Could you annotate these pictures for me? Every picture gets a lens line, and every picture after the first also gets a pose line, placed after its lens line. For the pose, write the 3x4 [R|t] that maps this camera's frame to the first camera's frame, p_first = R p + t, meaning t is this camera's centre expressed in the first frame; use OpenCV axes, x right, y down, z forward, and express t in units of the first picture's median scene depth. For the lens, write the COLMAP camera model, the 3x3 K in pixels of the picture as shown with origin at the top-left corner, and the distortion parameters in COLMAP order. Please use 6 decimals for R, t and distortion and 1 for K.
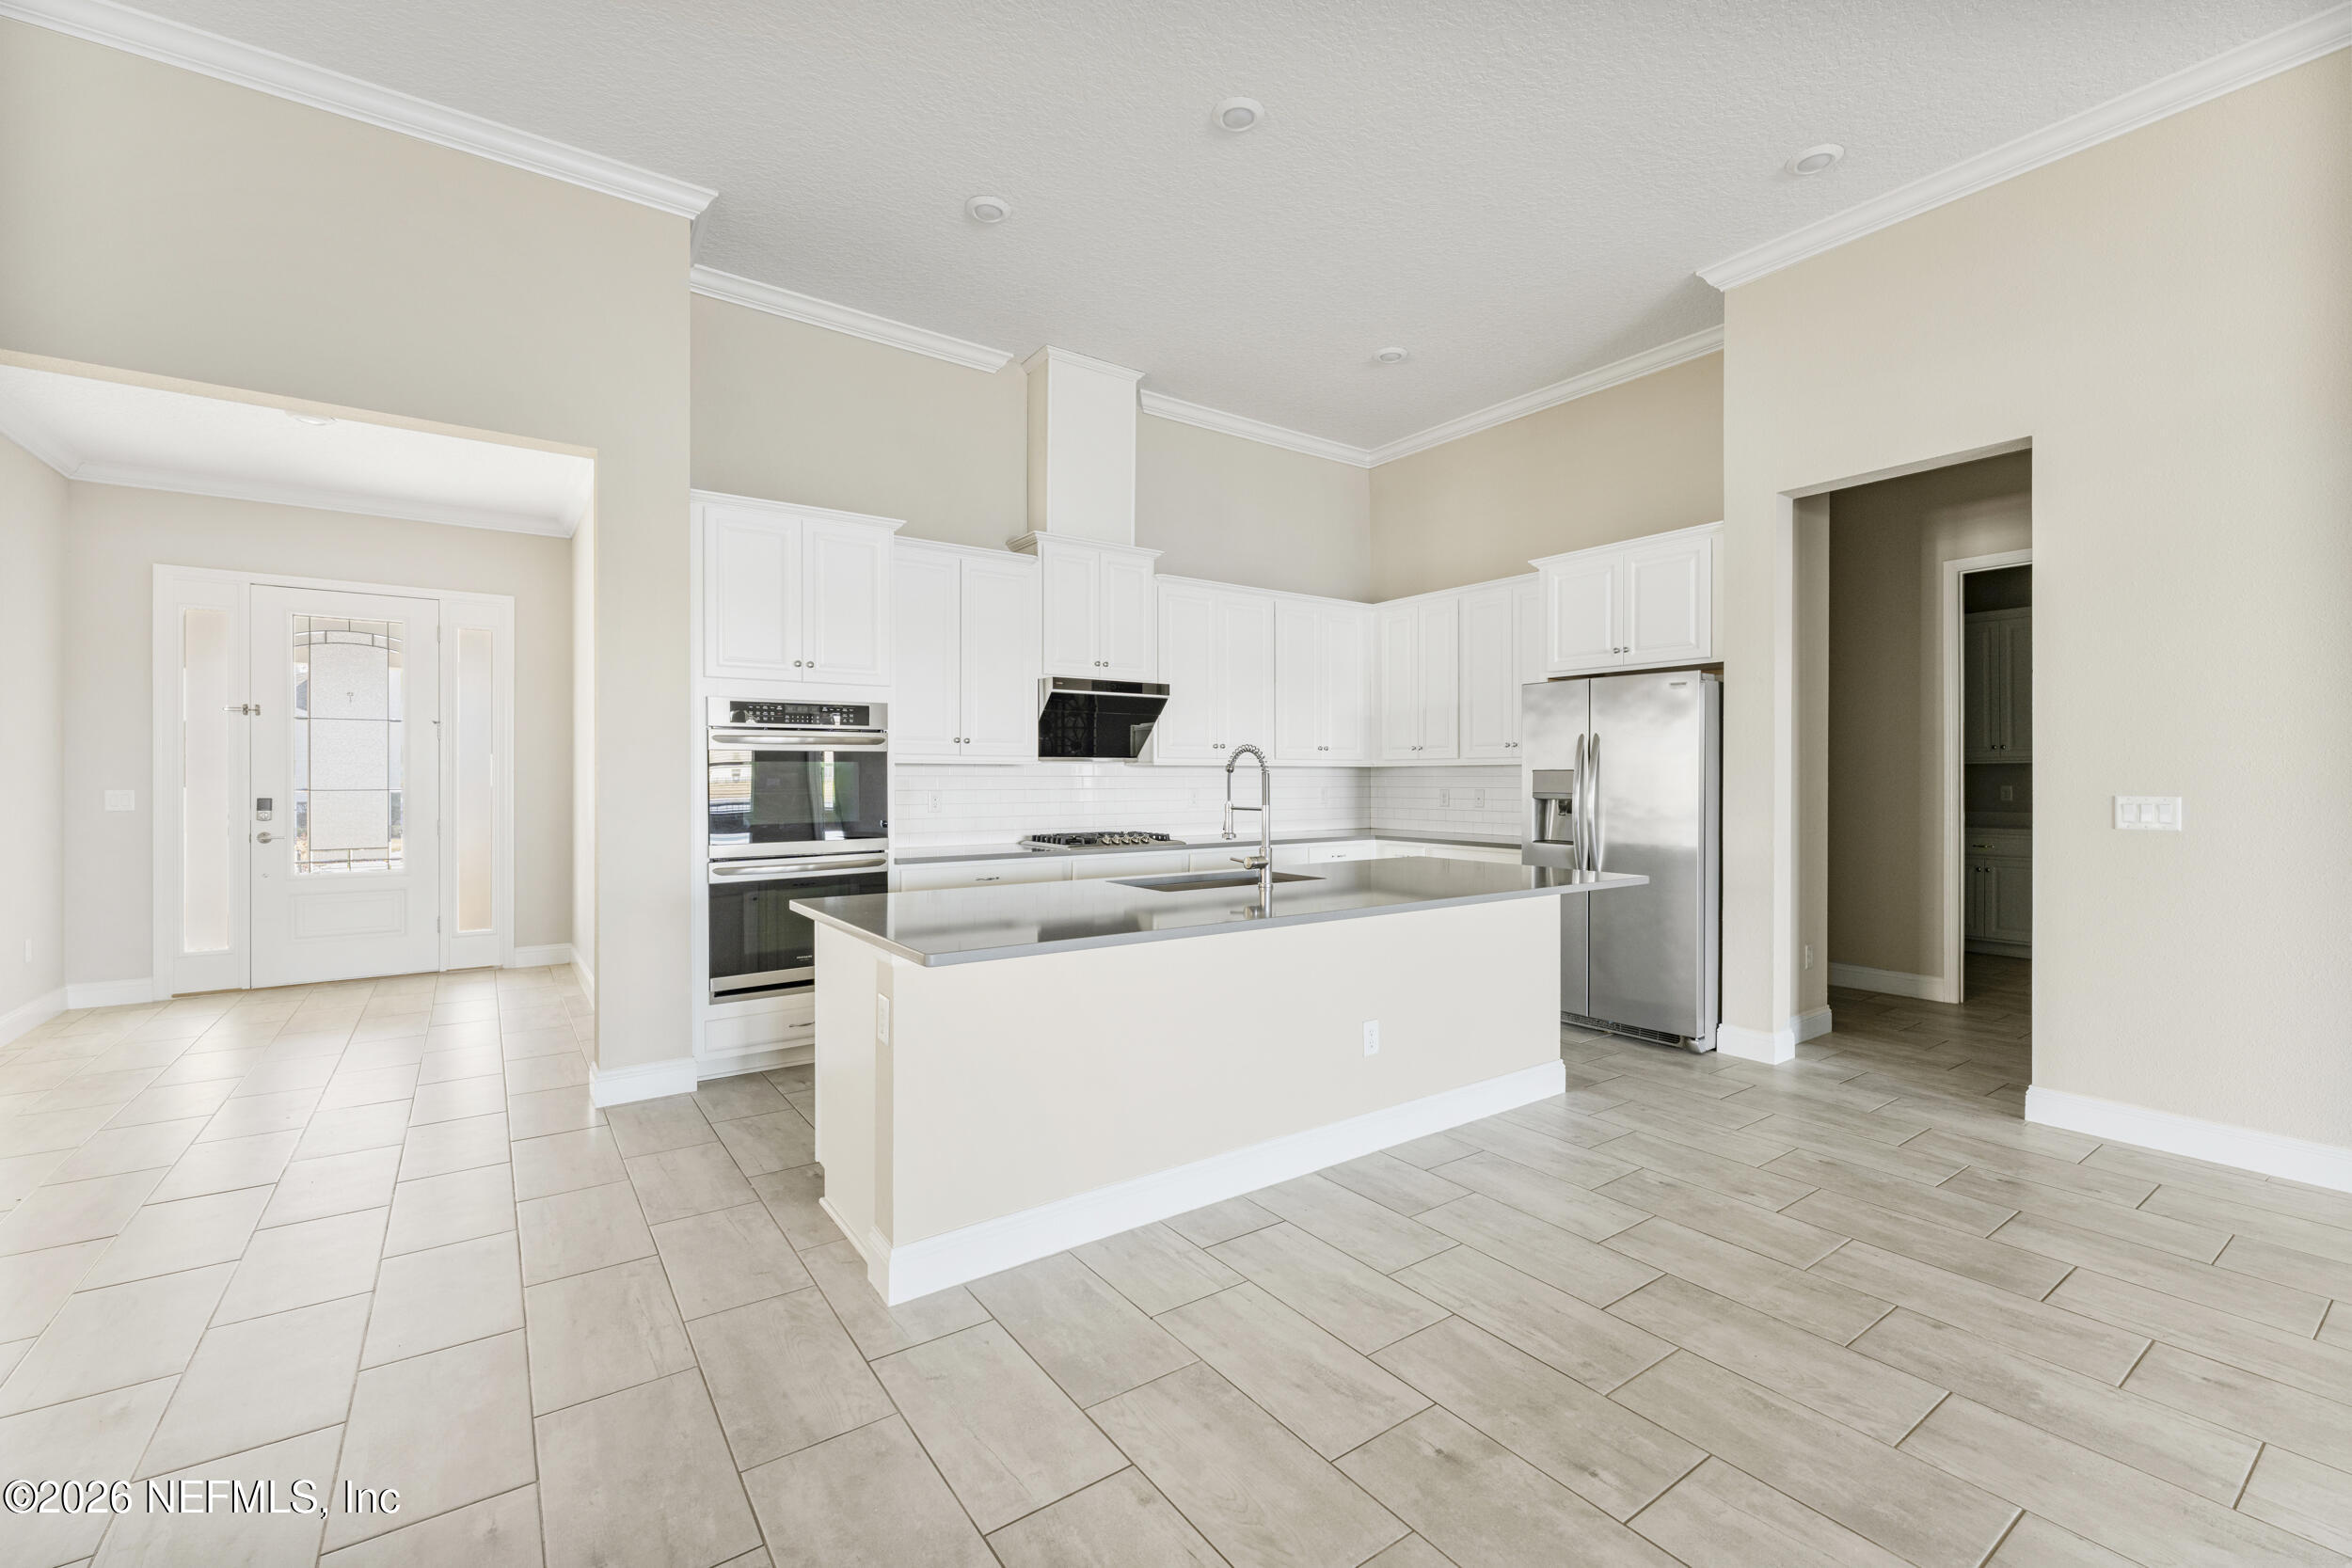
lens RADIAL K [[991.3, 0, 1186.3], [0, 991.3, 784.2], [0, 0, 1]] dist [-0.003980, -0.000121]
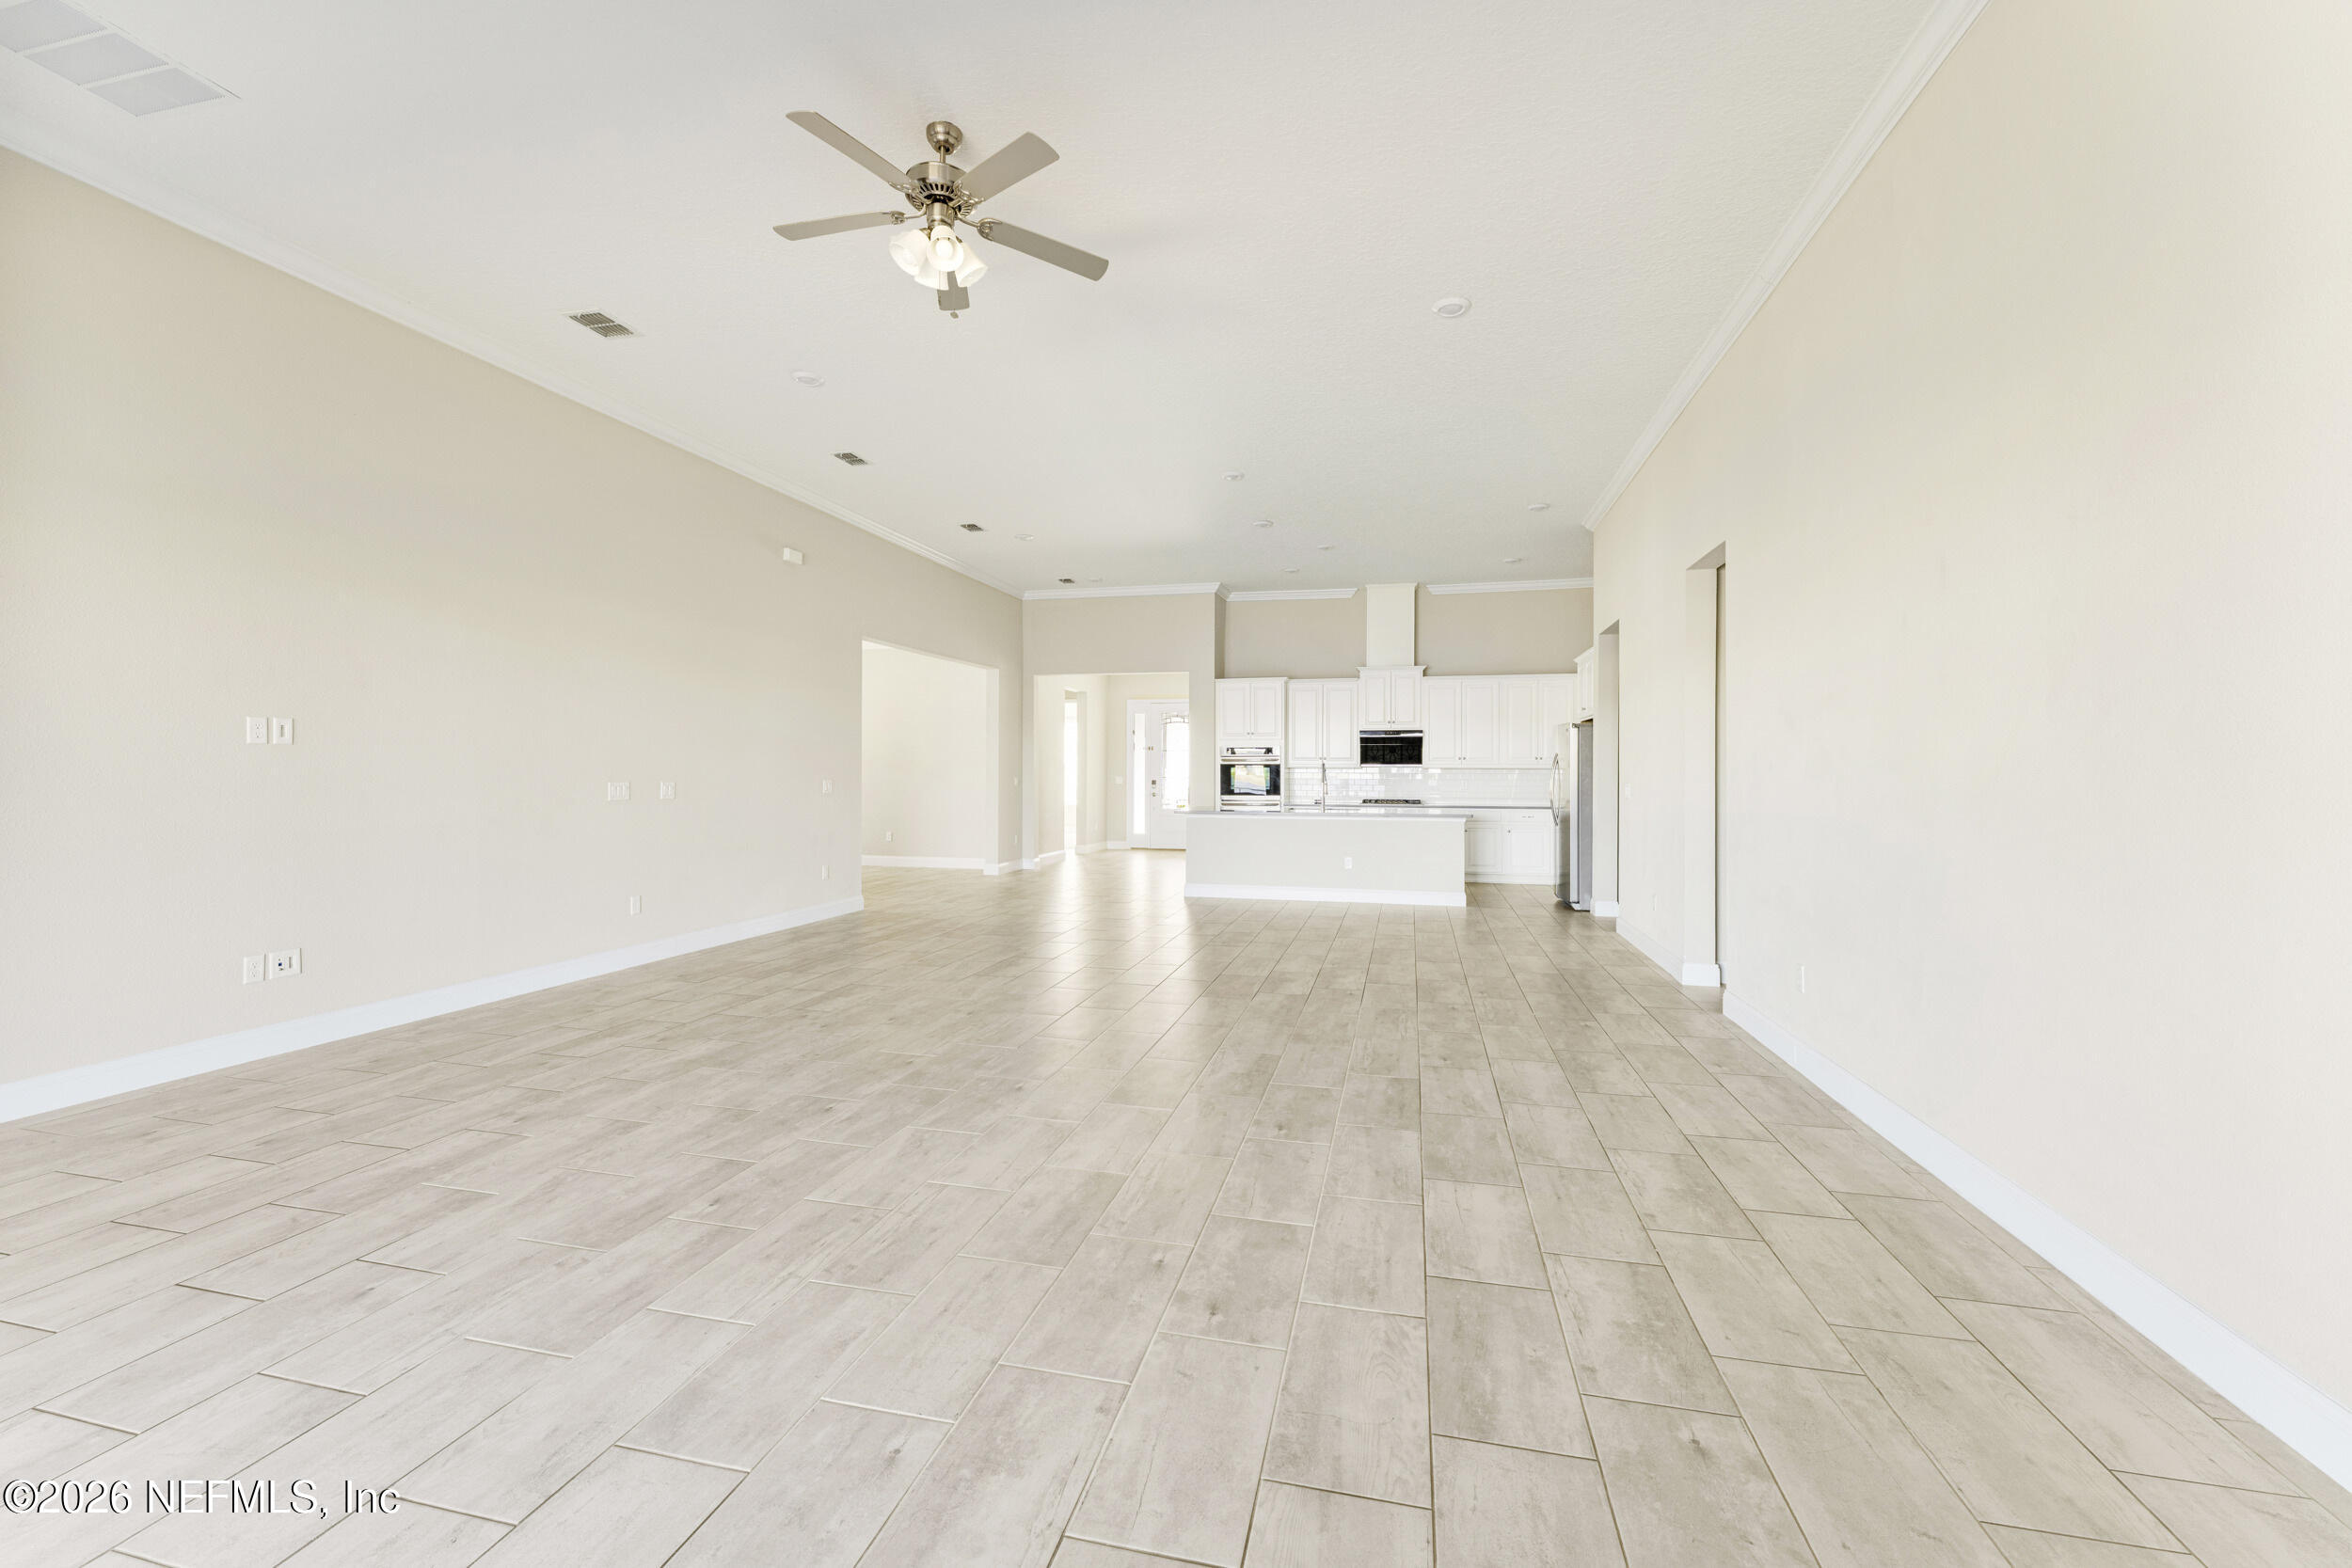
lens RADIAL K [[947.3, 0, 1172.4], [0, 947.3, 773.6], [0, 0, 1]] dist [0.000581, 0.000652]
pose [[0.647586, 0.004505, -0.761979, 1.471774], [-0.008831, 0.999960, -0.001593, 0.001156], [0.761941, 0.007760, 0.647600, -0.888499]]
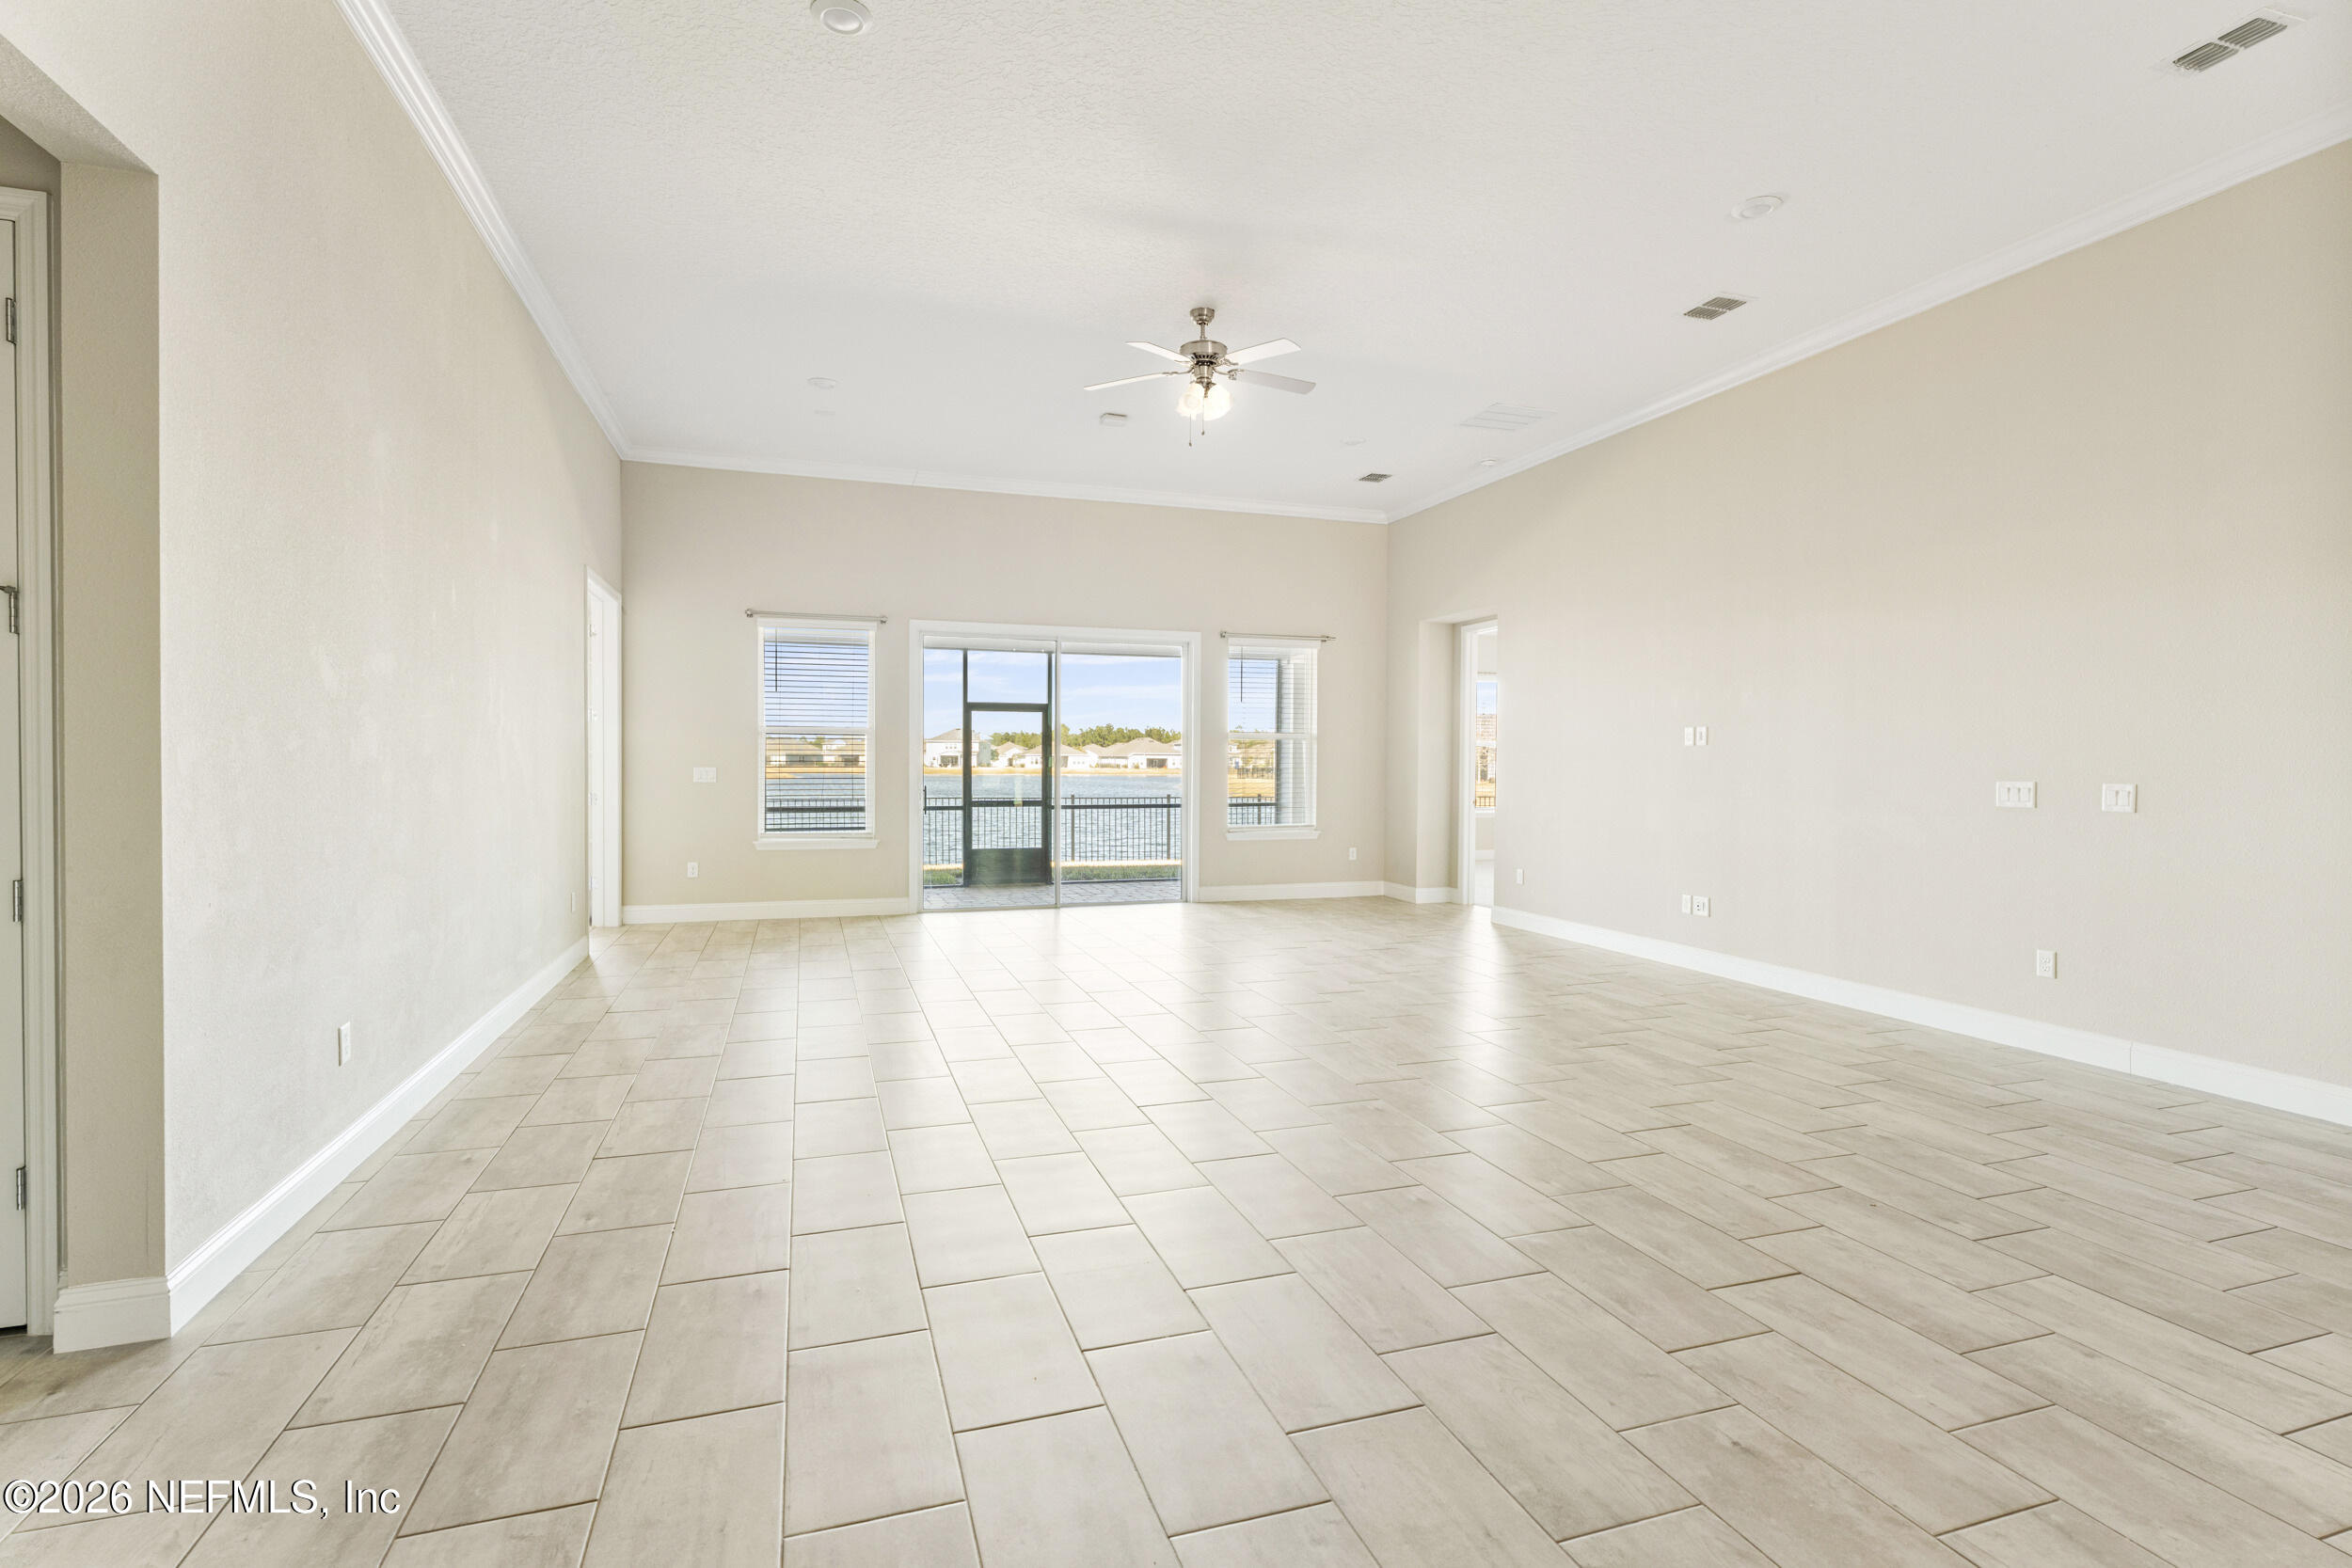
lens RADIAL K [[1110.0, 0, 1173.8], [0, 1110.0, 790.6], [0, 0, 1]] dist [-0.003764, -0.000181]
pose [[-0.954319, -0.013916, 0.298464, 0.414912], [-0.004580, 0.999479, 0.031959, -0.006985], [-0.298753, 0.029132, -0.953886, 0.700220]]
